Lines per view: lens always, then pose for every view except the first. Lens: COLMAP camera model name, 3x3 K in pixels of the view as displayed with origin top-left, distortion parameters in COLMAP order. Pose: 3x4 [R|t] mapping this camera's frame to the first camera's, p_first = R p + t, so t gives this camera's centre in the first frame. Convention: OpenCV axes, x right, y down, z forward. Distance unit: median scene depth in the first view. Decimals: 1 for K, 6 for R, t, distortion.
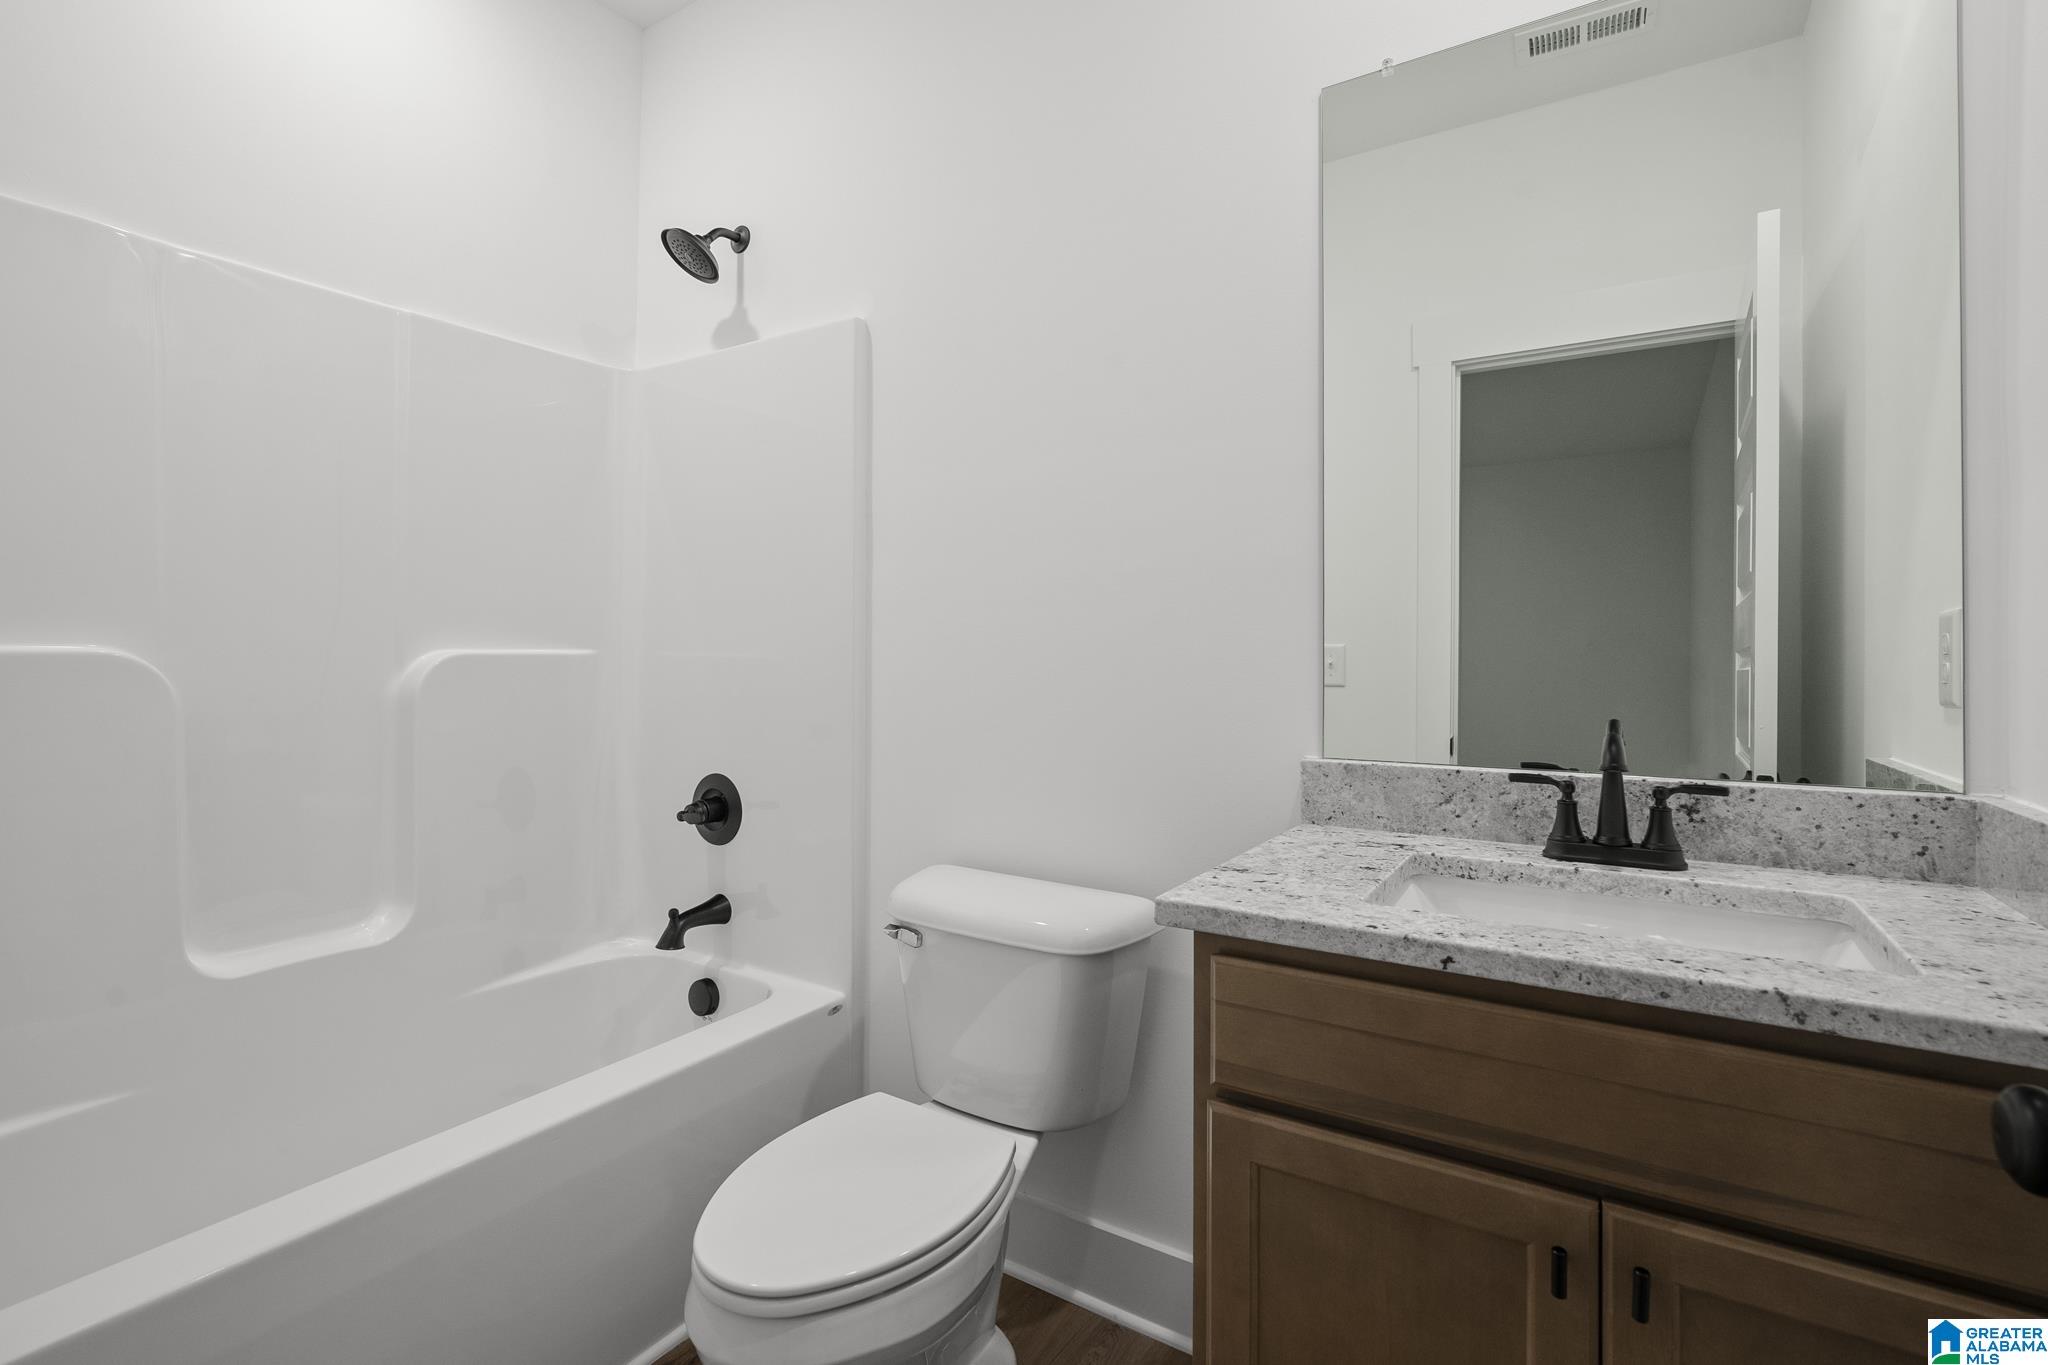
lens RADIAL K [[940.0, 0, 1027.8], [0, 940.0, 665.5], [0, 0, 1]] dist [-0.012642, 0.006254]
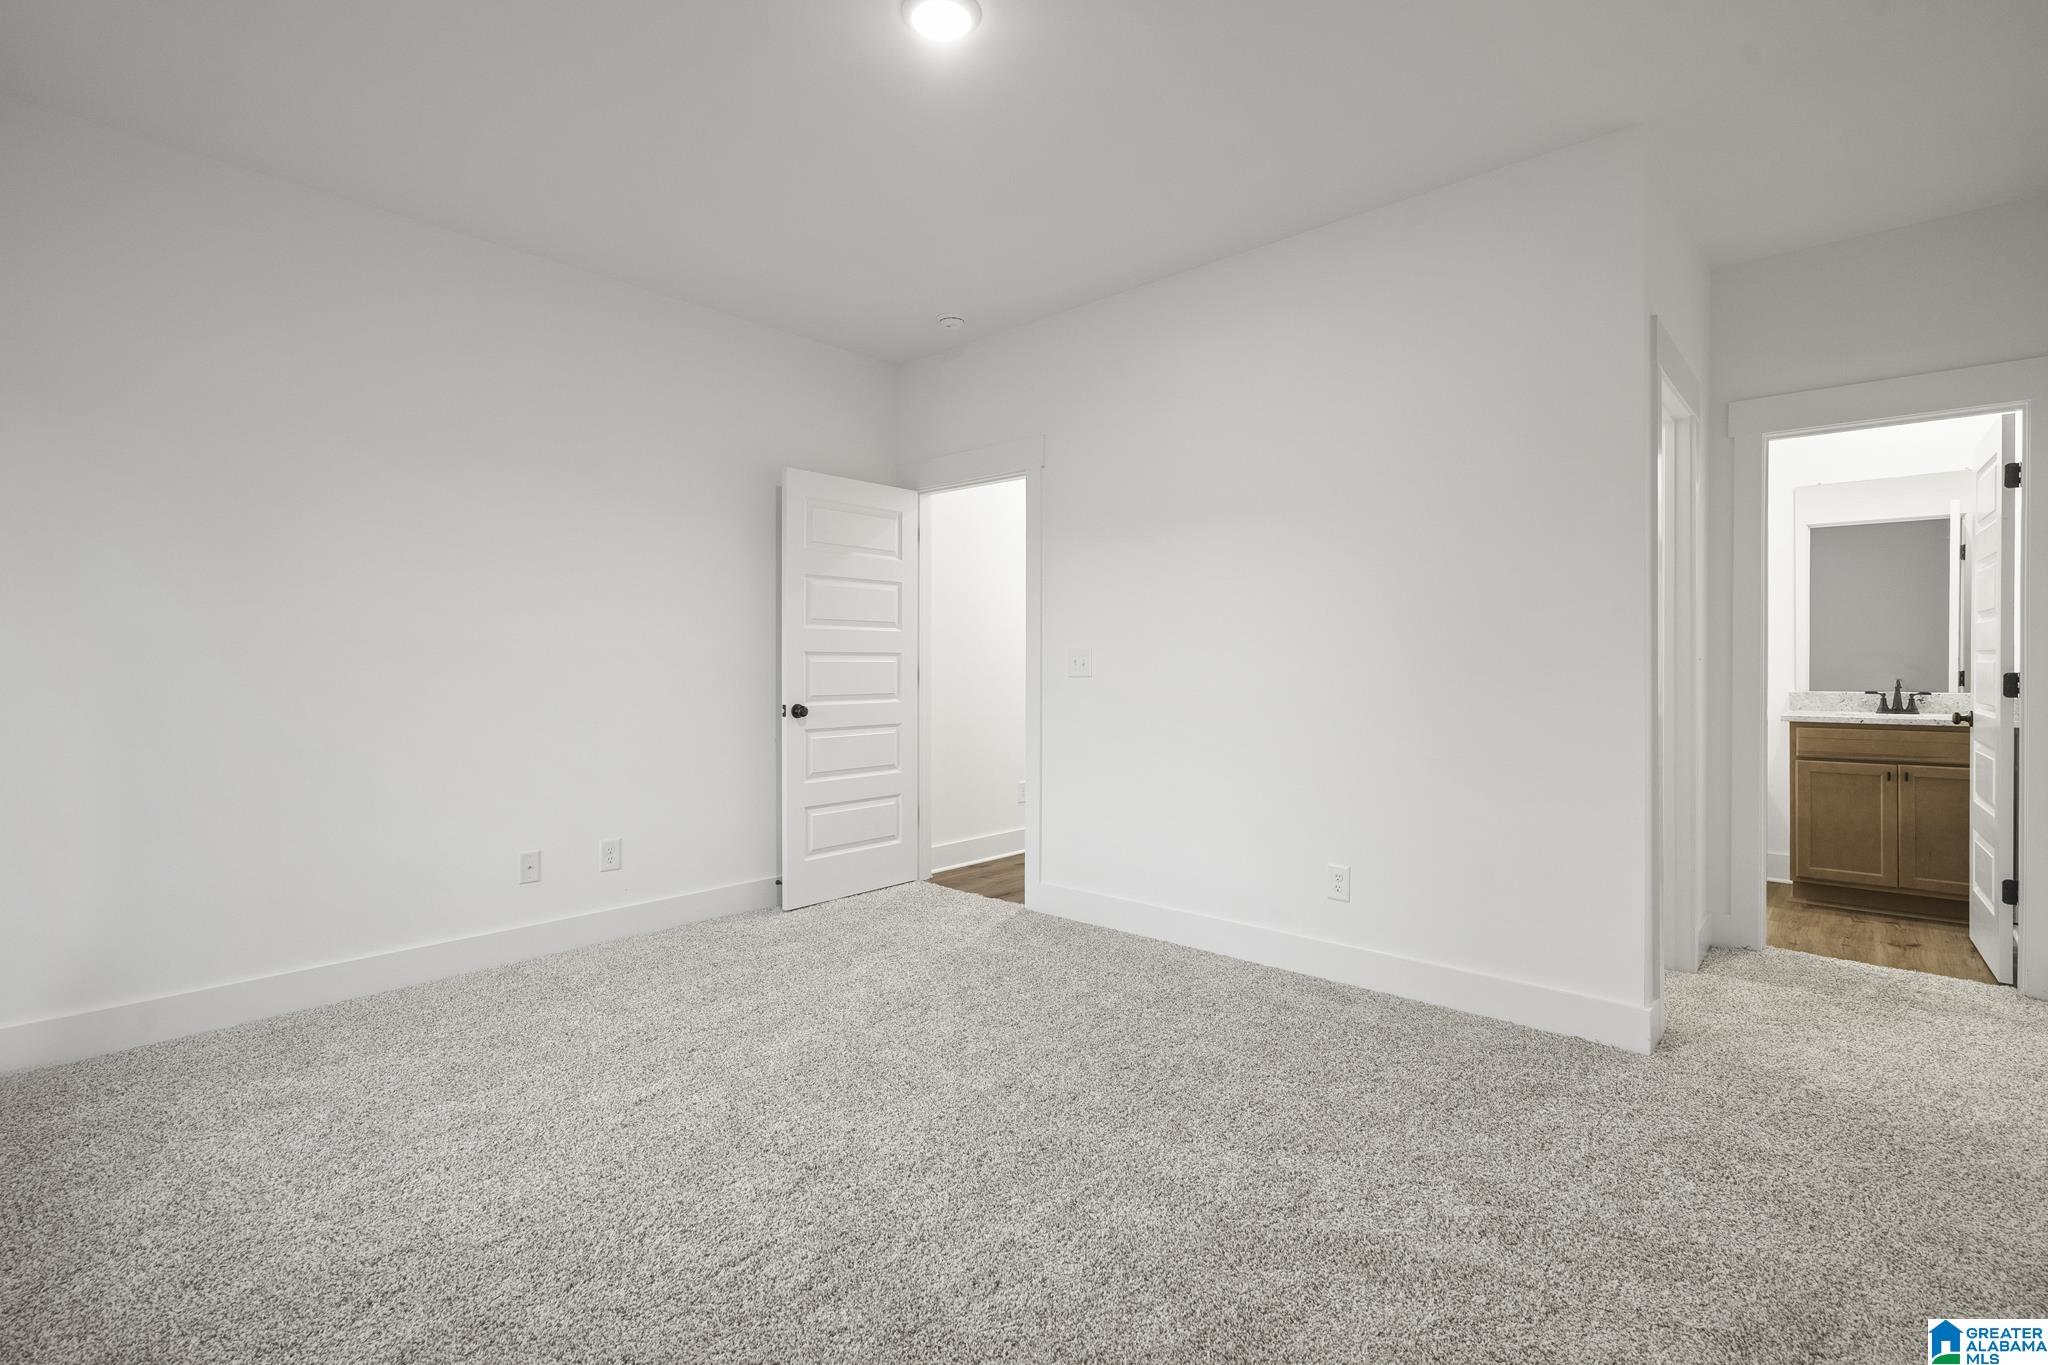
lens RADIAL K [[940.0, 0, 1027.8], [0, 940.0, 665.5], [0, 0, 1]] dist [-0.012642, 0.006254]
pose [[0.984455, -0.000446, -0.175636, -2.282283], [0.000201, 0.999999, -0.001410, 0.016009], [0.175636, 0.001353, 0.984454, -3.503380]]
